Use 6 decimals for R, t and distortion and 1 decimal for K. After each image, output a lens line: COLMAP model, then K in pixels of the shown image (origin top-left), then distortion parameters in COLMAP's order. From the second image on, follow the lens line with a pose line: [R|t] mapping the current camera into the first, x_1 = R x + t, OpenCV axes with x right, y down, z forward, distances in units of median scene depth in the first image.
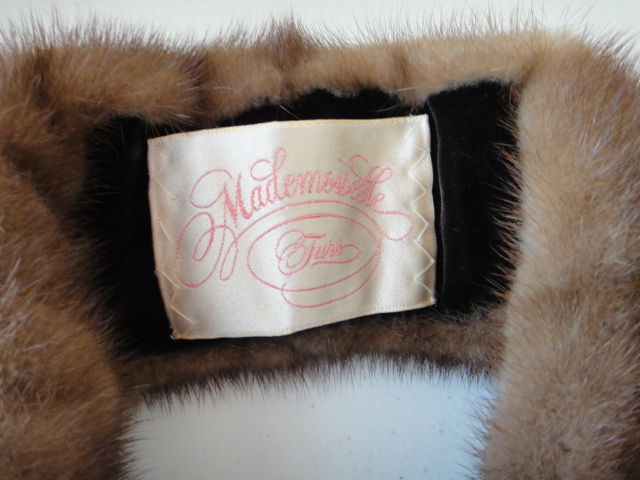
lens RADIAL K [[475.8, 0, 321.5], [0, 475.8, 241.7], [0, 0, 1]] dist [0.037214, -0.000093]
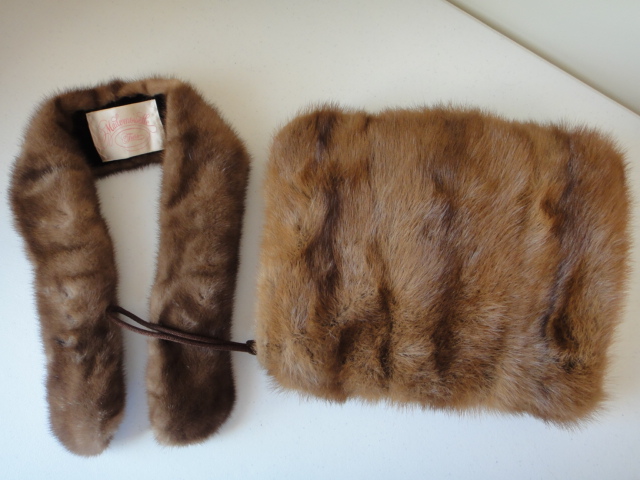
lens RADIAL K [[475.8, 0, 314.9], [0, 475.8, 239.5], [0, 0, 1]] dist [0.037214, -0.000093]
pose [[0.995306, -0.095456, -0.015960, 1.549537], [0.096473, 0.965403, 0.242260, 0.021202], [-0.007718, -0.242662, 0.970080, -3.266861]]
